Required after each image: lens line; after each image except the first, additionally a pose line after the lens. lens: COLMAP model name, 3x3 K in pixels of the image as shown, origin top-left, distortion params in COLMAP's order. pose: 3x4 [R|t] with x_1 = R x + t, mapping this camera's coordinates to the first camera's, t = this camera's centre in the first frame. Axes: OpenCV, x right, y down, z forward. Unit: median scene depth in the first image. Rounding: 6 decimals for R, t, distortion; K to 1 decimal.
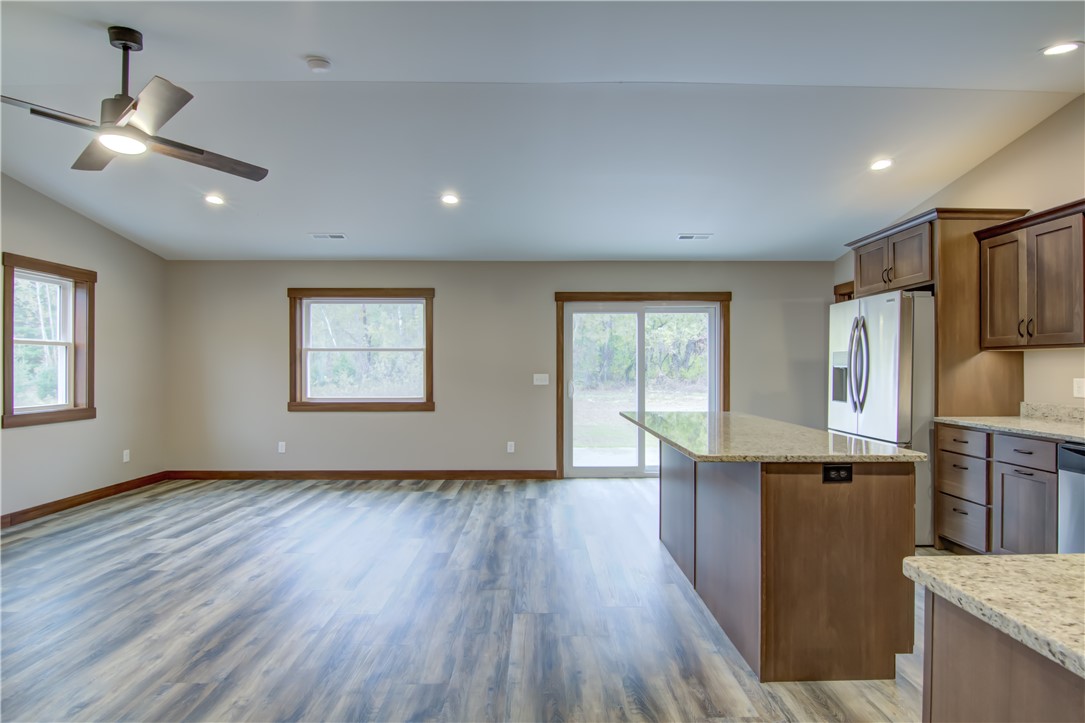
lens RADIAL K [[546.8, 0, 545.1], [0, 546.8, 366.6], [0, 0, 1]] dist [-0.004011, -0.013256]
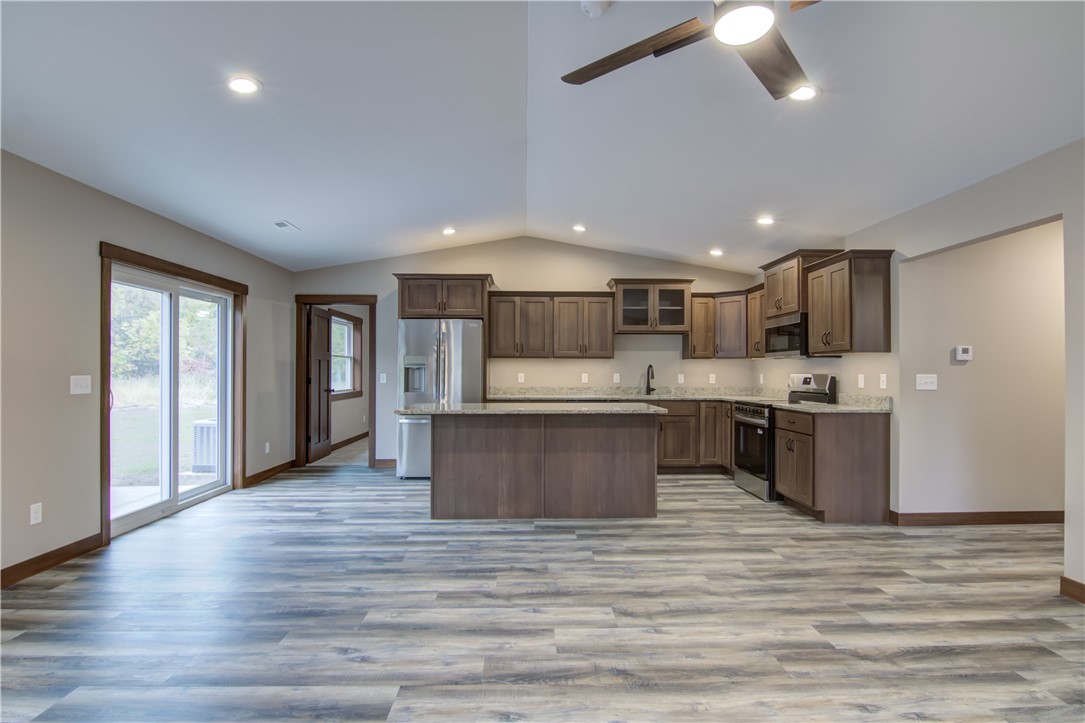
lens RADIAL K [[546.5, 0, 541.2], [0, 546.5, 366.9], [0, 0, 1]] dist [0.000069, -0.014123]
pose [[-0.011994, 0.007663, 0.999899, -0.785980], [-0.002193, 0.999968, -0.007690, 0.010002], [-0.999926, -0.002285, -0.011977, 0.680433]]
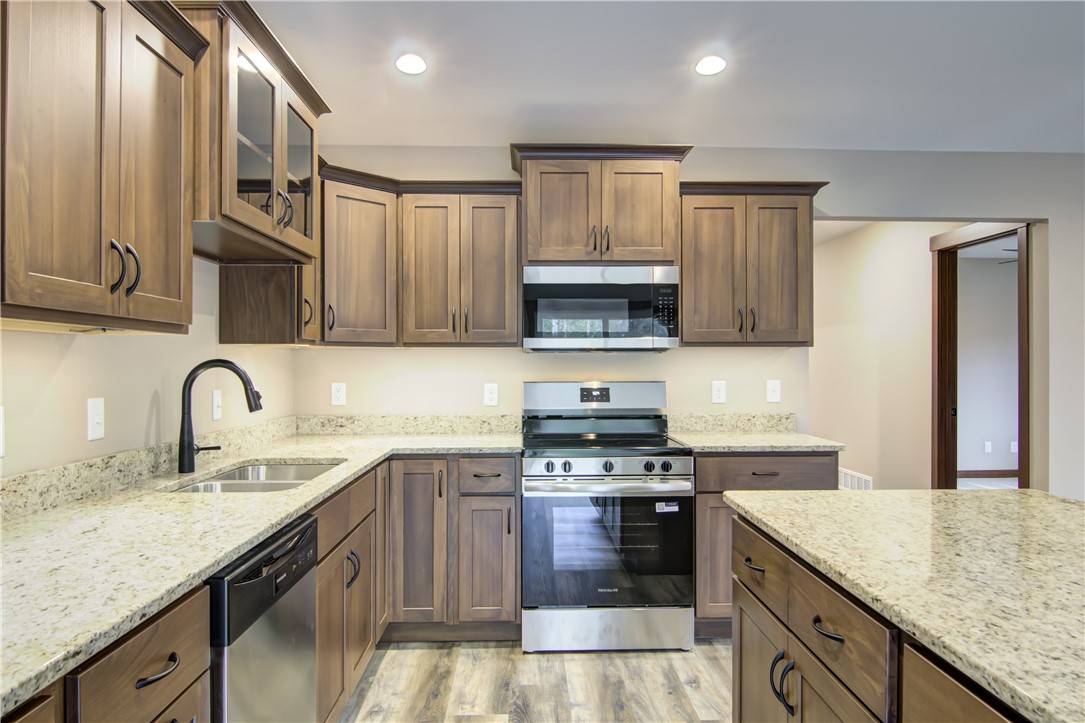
lens RADIAL K [[731.2, 0, 542.5], [0, 731.2, 361.5], [0, 0, 1]] dist [0.036397, 0.000000]
pose [[-0.999966, -0.001202, -0.008175, 0.439095], [-0.001176, 0.999994, -0.003127, -0.005352], [0.008178, -0.003118, -0.999962, 0.916281]]
